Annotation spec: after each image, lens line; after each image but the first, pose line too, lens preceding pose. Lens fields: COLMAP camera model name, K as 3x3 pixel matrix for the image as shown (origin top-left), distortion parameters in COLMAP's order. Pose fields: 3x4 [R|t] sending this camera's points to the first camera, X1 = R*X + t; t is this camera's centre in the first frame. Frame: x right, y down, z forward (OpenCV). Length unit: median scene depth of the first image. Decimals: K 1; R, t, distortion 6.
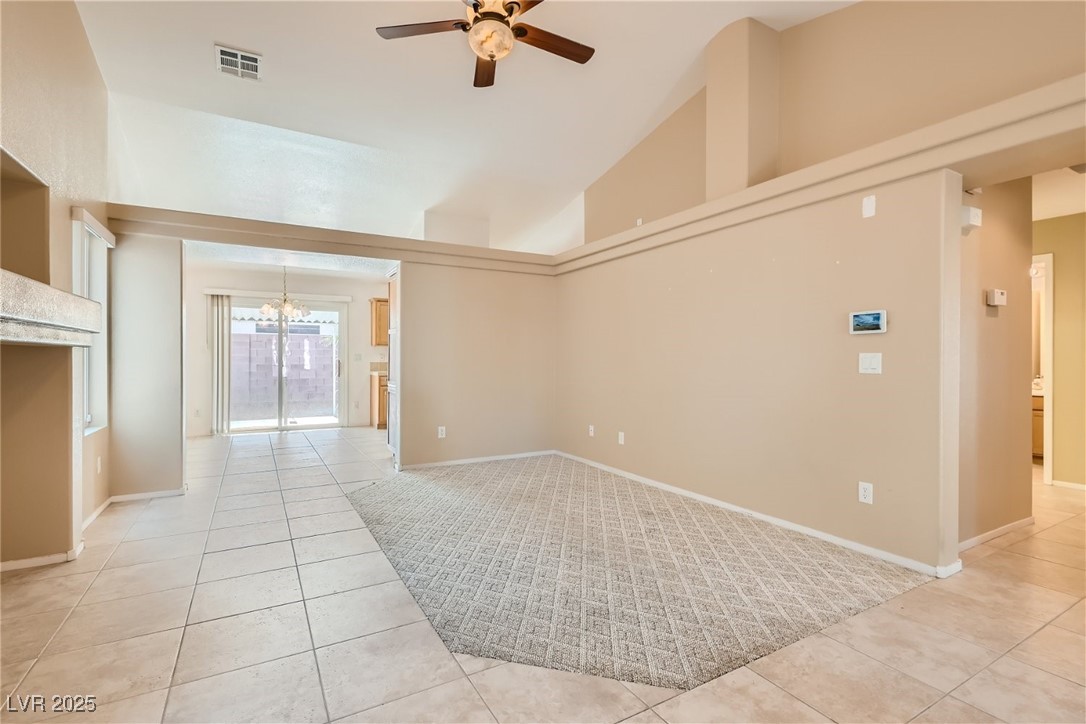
lens RADIAL K [[510.4, 0, 551.9], [0, 510.4, 363.3], [0, 0, 1]] dist [0.014136, -0.006035]
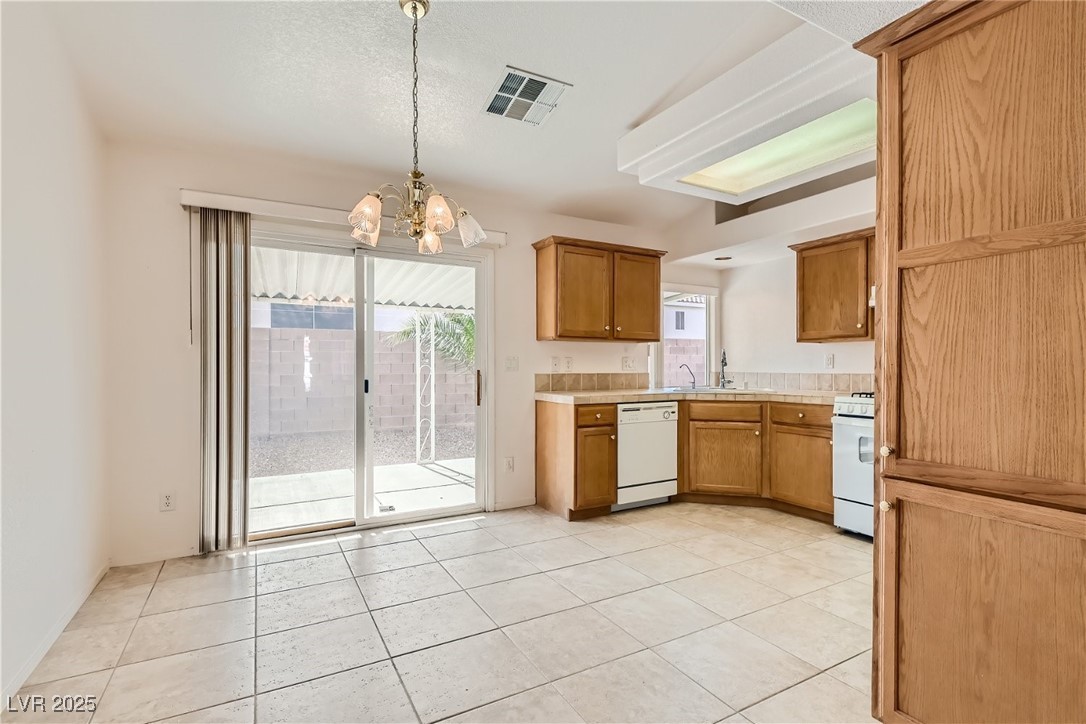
lens RADIAL K [[510.4, 0, 566.3], [0, 510.4, 367.0], [0, 0, 1]] dist [0.014136, -0.006035]
pose [[0.999980, -0.004322, 0.004640, -0.368271], [0.004335, 0.999986, -0.002895, -0.007902], [-0.004628, 0.002915, 0.999985, 0.578551]]
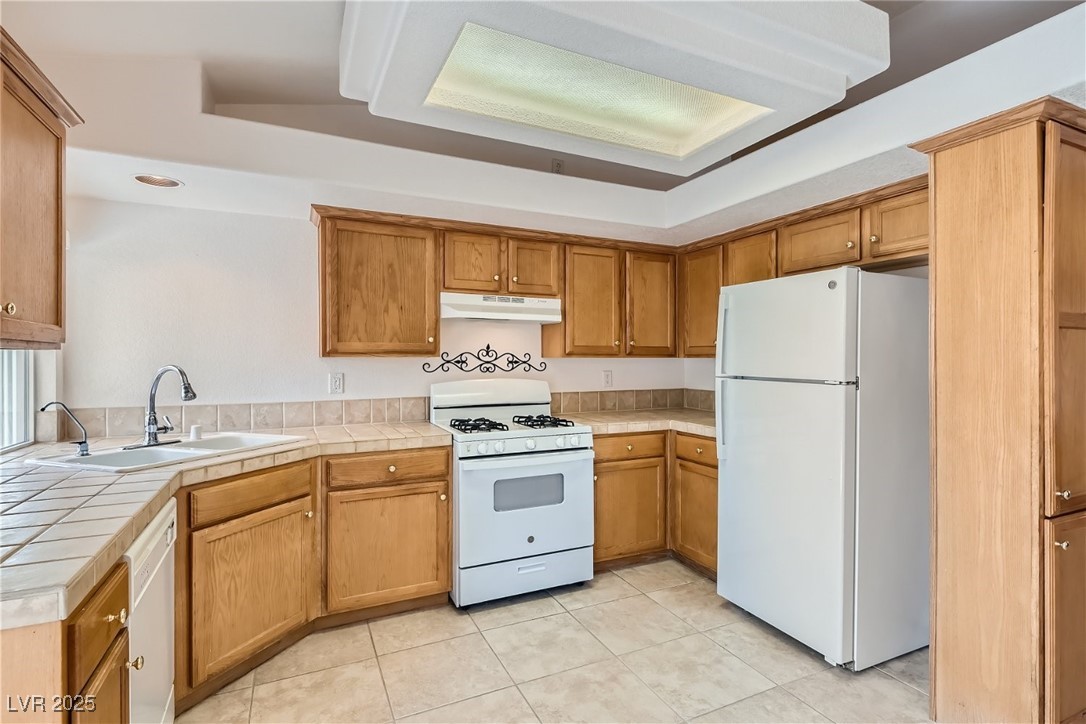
lens RADIAL K [[526.3, 0, 544.4], [0, 526.3, 357.4], [0, 0, 1]] dist [-0.006162, -0.005578]
pose [[0.073442, 0.003321, 0.997294, -0.470157], [0.011931, 0.999920, -0.004209, -0.030599], [-0.997228, 0.012208, 0.073396, 0.941651]]
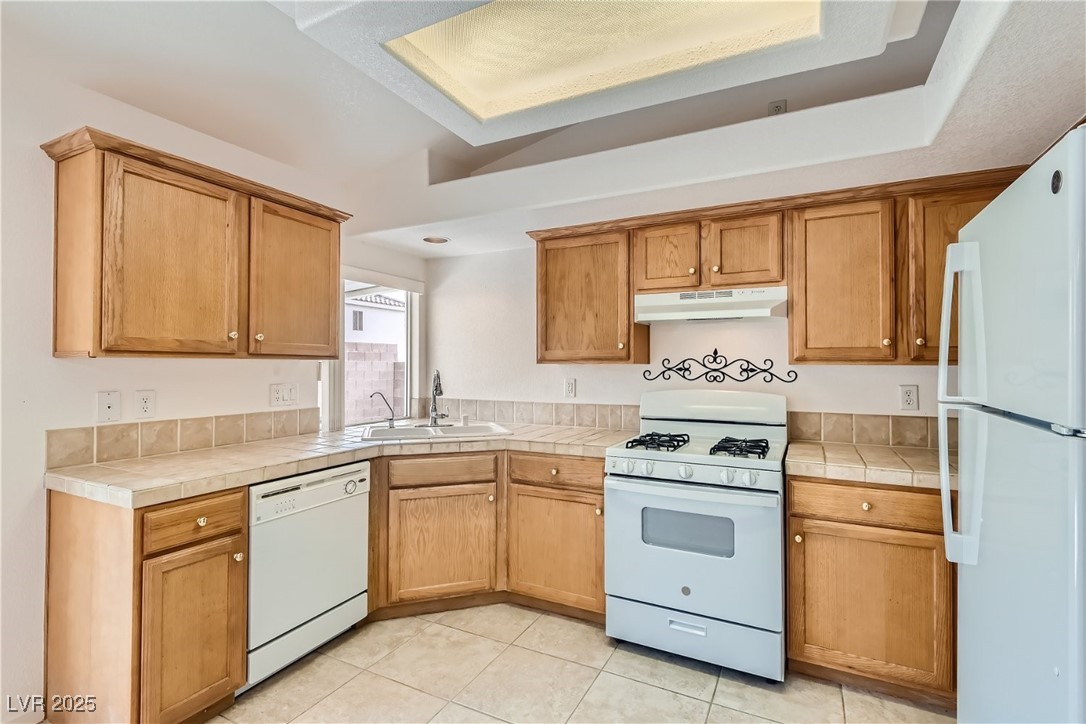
lens RADIAL K [[510.4, 0, 547.0], [0, 510.4, 356.4], [0, 0, 1]] dist [0.014136, -0.006035]
pose [[0.836033, 0.006951, 0.548636, -0.333139], [0.006577, 0.999721, -0.022687, -0.031156], [-0.548640, 0.022575, 0.835754, 0.782367]]
